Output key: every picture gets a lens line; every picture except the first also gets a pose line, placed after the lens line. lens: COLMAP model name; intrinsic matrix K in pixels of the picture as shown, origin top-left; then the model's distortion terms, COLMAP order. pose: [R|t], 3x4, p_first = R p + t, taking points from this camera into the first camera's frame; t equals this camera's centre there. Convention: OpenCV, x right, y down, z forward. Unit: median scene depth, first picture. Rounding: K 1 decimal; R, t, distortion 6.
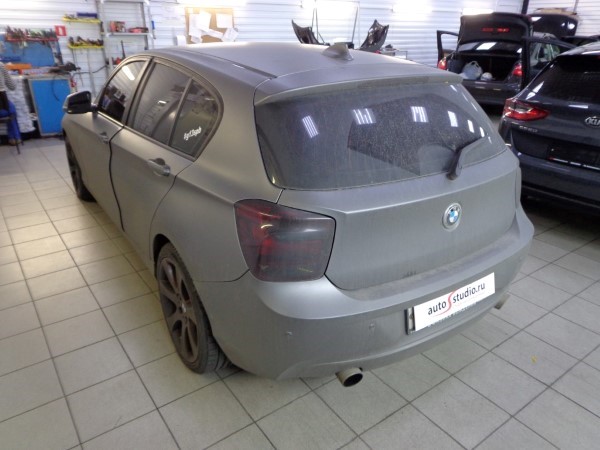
lens RADIAL K [[447.3, 0, 299.8], [0, 447.3, 226.2], [0, 0, 1]] dist [0.003804, 0.003806]
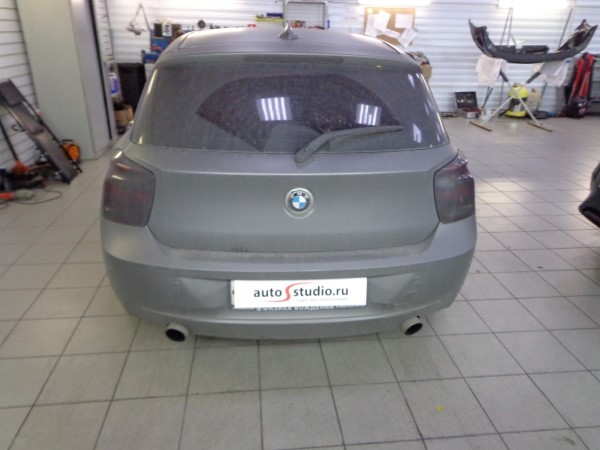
lens RADIAL K [[447.3, 0, 295.2], [0, 447.3, 225.9], [0, 0, 1]] dist [0.003804, 0.003806]
pose [[0.868286, 0.207118, -0.450756, 0.191807], [-0.213224, 0.976270, 0.037856, -0.001767], [0.447900, 0.063242, 0.891844, 0.041818]]
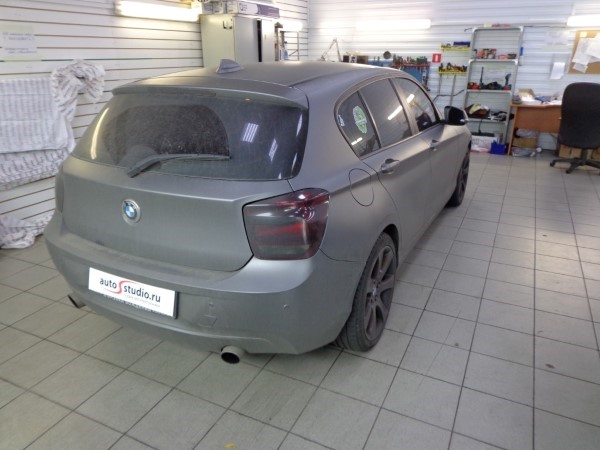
lens RADIAL K [[447.3, 0, 297.7], [0, 447.3, 226.1], [0, 0, 1]] dist [0.003804, 0.003806]
pose [[0.472413, 0.304811, -0.826992, 0.362155], [-0.354022, 0.924900, 0.138665, -0.071093], [0.807152, 0.227266, 0.544845, 0.185987]]
